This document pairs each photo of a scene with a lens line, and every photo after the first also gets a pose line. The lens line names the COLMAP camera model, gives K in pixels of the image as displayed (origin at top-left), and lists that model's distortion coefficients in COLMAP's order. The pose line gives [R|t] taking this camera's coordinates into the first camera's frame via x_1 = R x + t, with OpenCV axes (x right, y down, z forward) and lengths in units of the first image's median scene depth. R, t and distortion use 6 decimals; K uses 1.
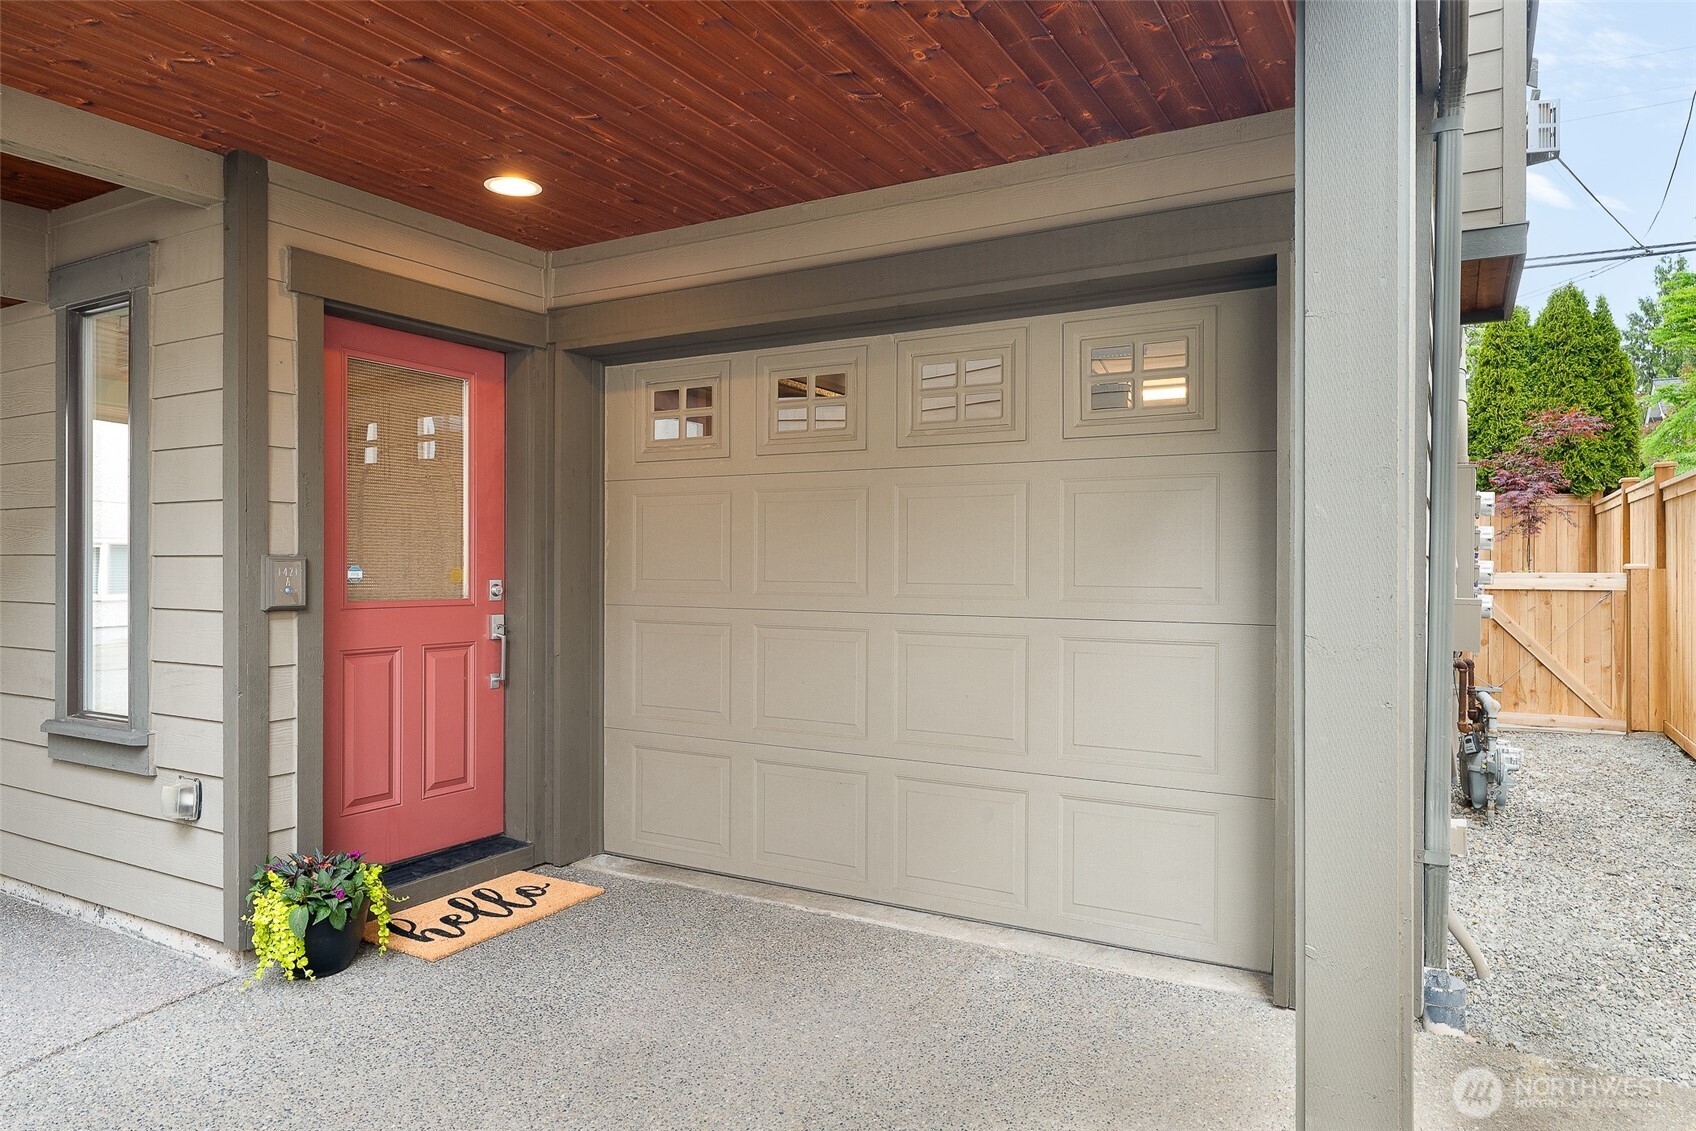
lens RADIAL K [[1083.2, 0, 853.1], [0, 1083.2, 561.1], [0, 0, 1]] dist [0.008814, 0.000079]
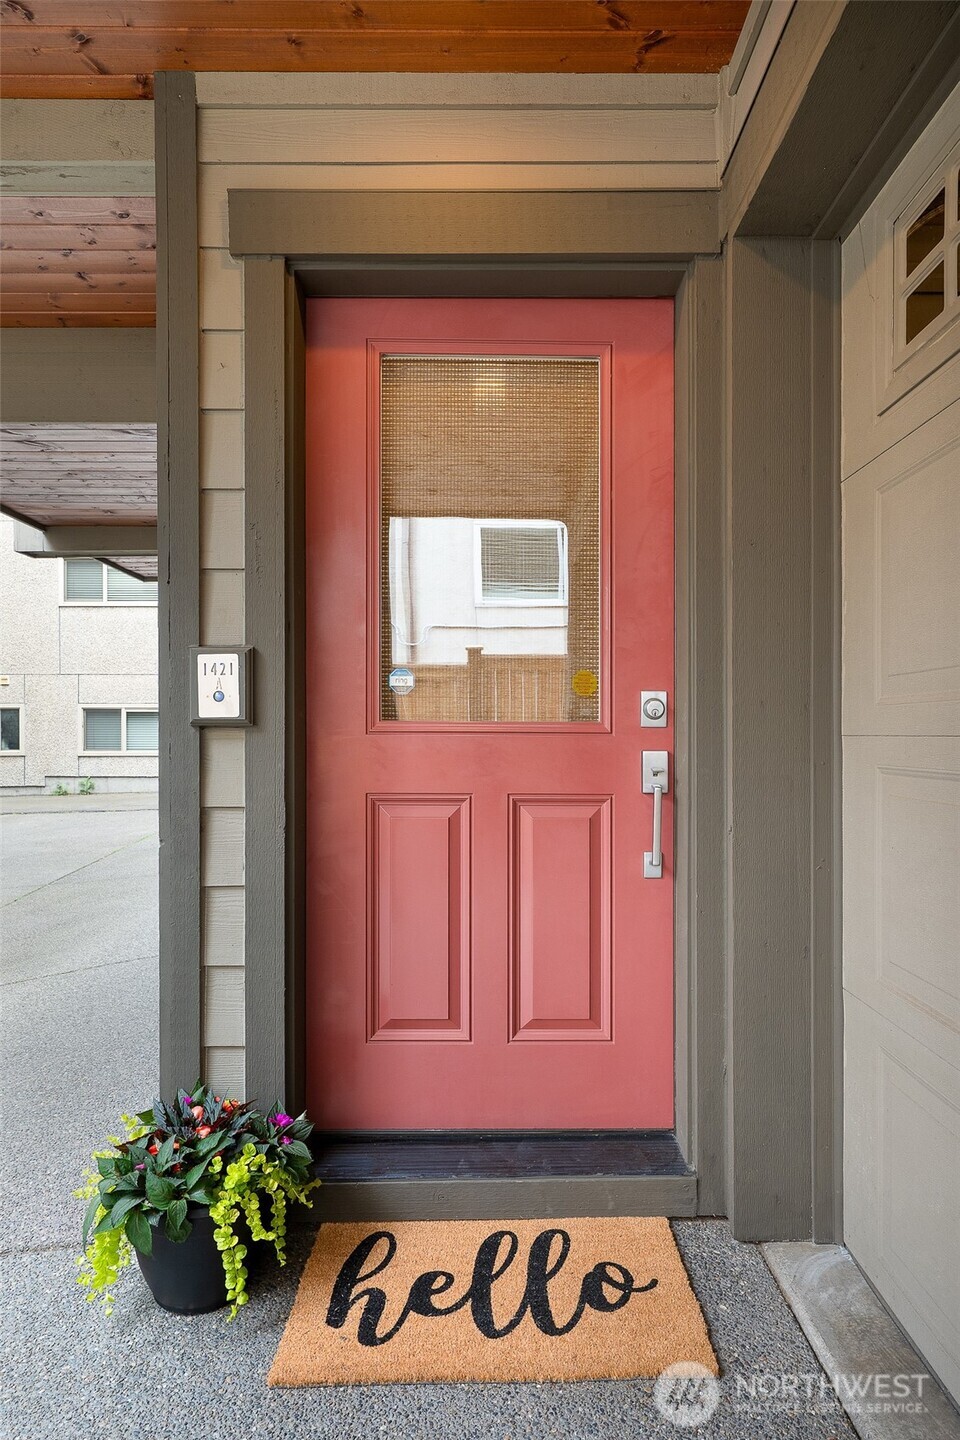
lens RADIAL K [[859.6, 0, 504.5], [0, 859.6, 734.2], [0, 0, 1]] dist [-0.006009, -0.005982]
pose [[0.518005, 0.000081, -0.855378, 0.024573], [0.001335, 0.999999, 0.000903, 0.043835], [0.855377, -0.001610, 0.518004, 0.763291]]
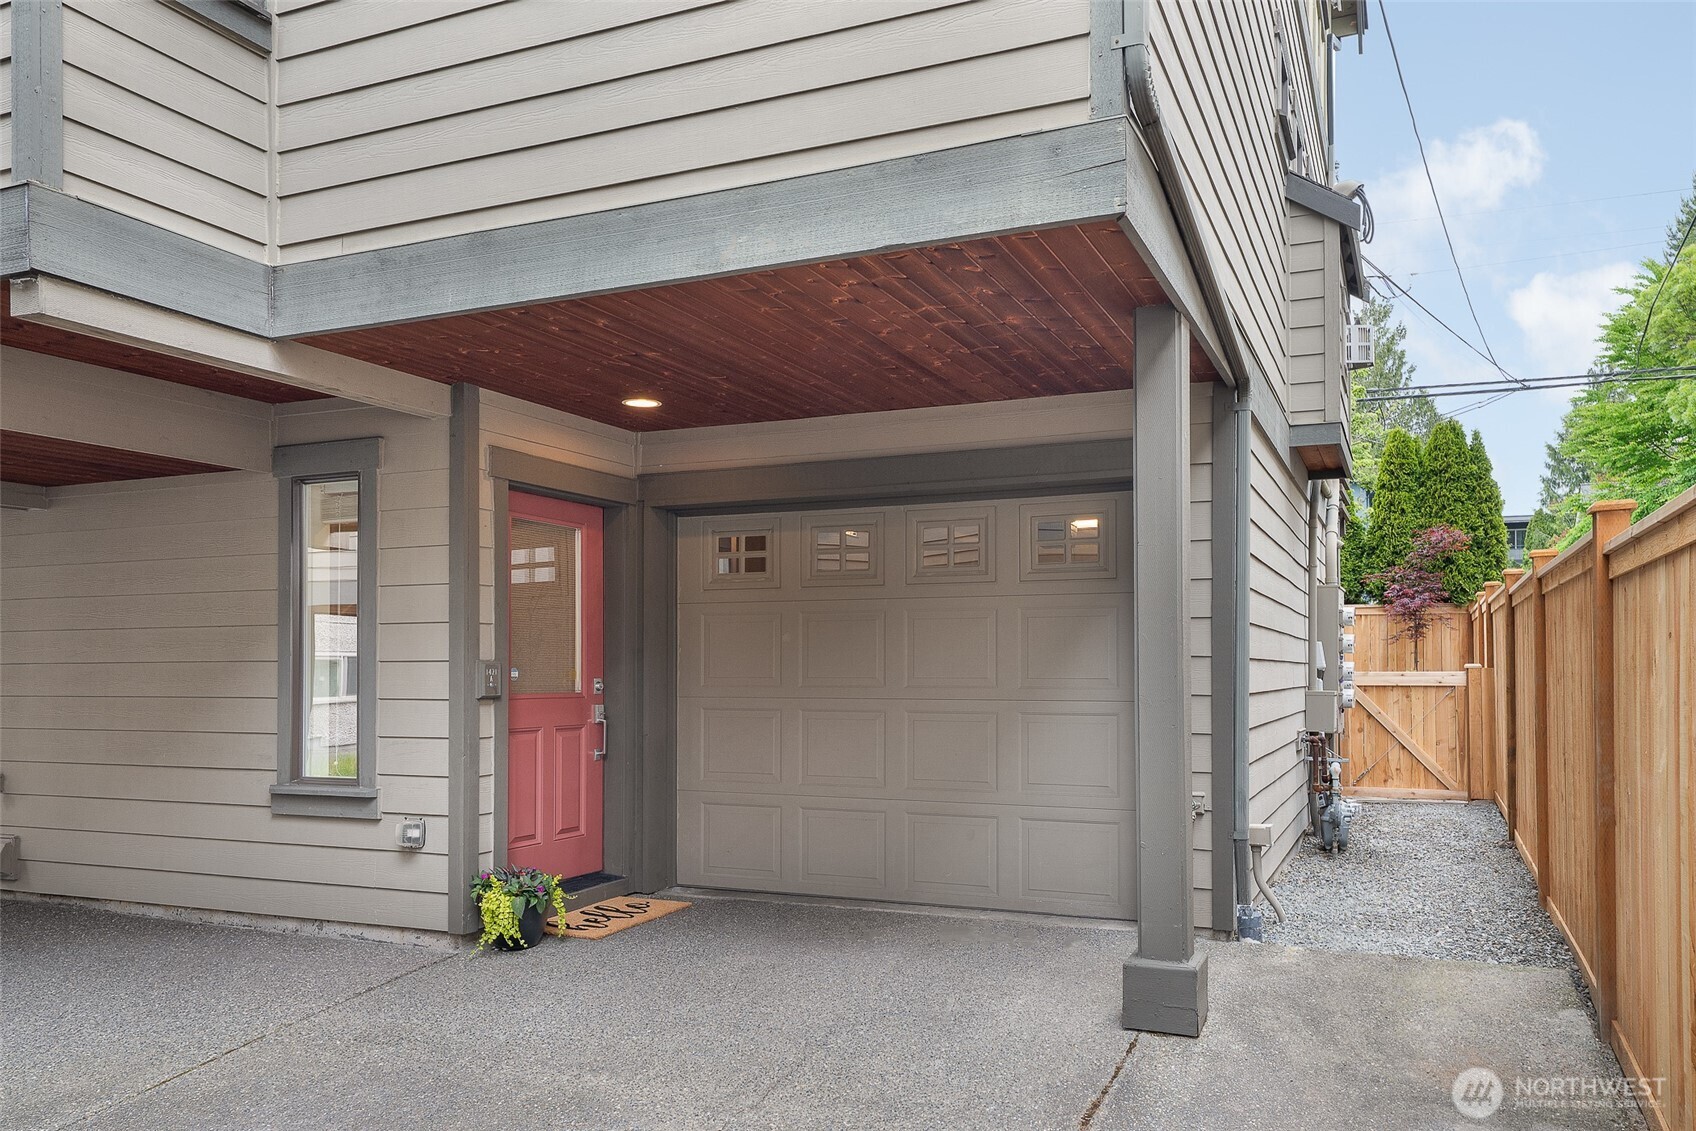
lens RADIAL K [[1264.5, 0, 902.9], [0, 1264.5, 655.3], [0, 0, 1]] dist [0.075878, -0.003361]
pose [[0.993797, -0.003640, 0.111152, -0.144615], [0.004678, 0.999948, -0.009078, 0.005123], [-0.111113, 0.009542, 0.993762, -0.644291]]
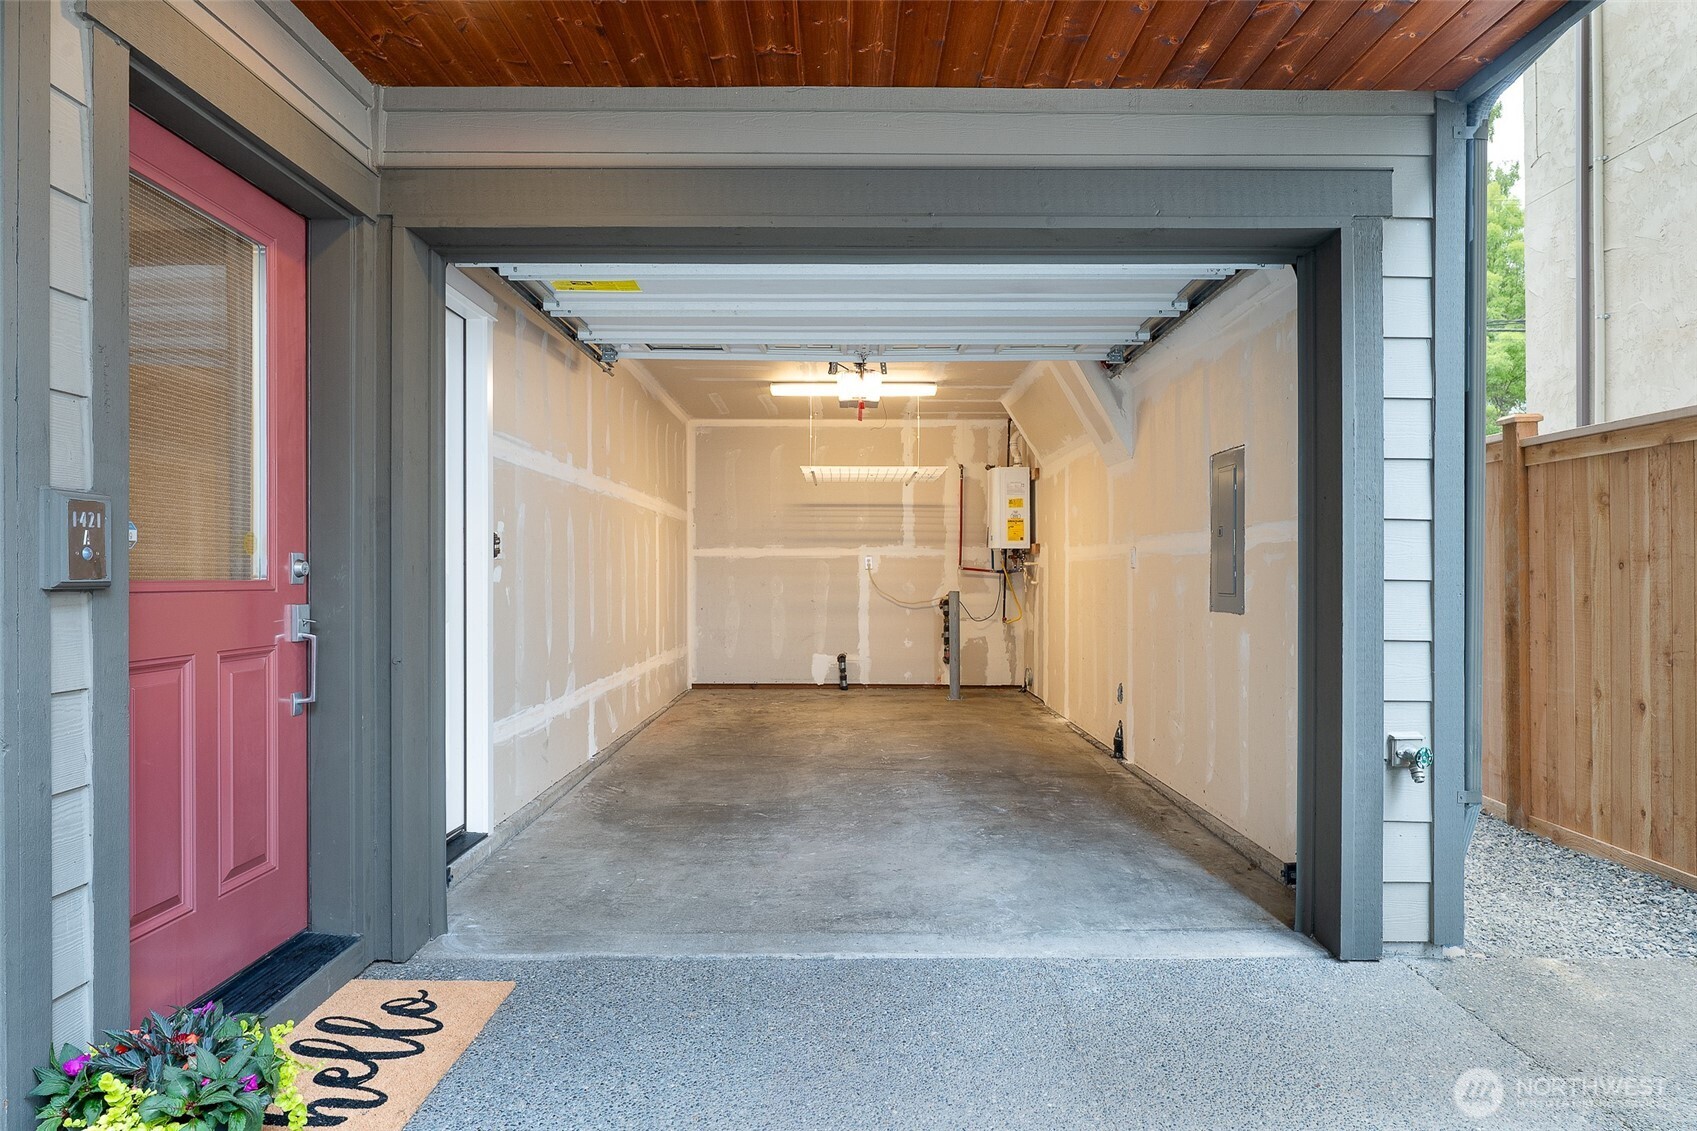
lens RADIAL K [[1013.1, 0, 840.5], [0, 1013.1, 566.7], [0, 0, 1]] dist [-0.006009, -0.005982]
pose [[0.864655, 0.000451, 0.502365, -0.389054], [0.001984, 0.999989, -0.004313, 0.031967], [-0.502362, 0.004727, 0.864645, 0.320476]]
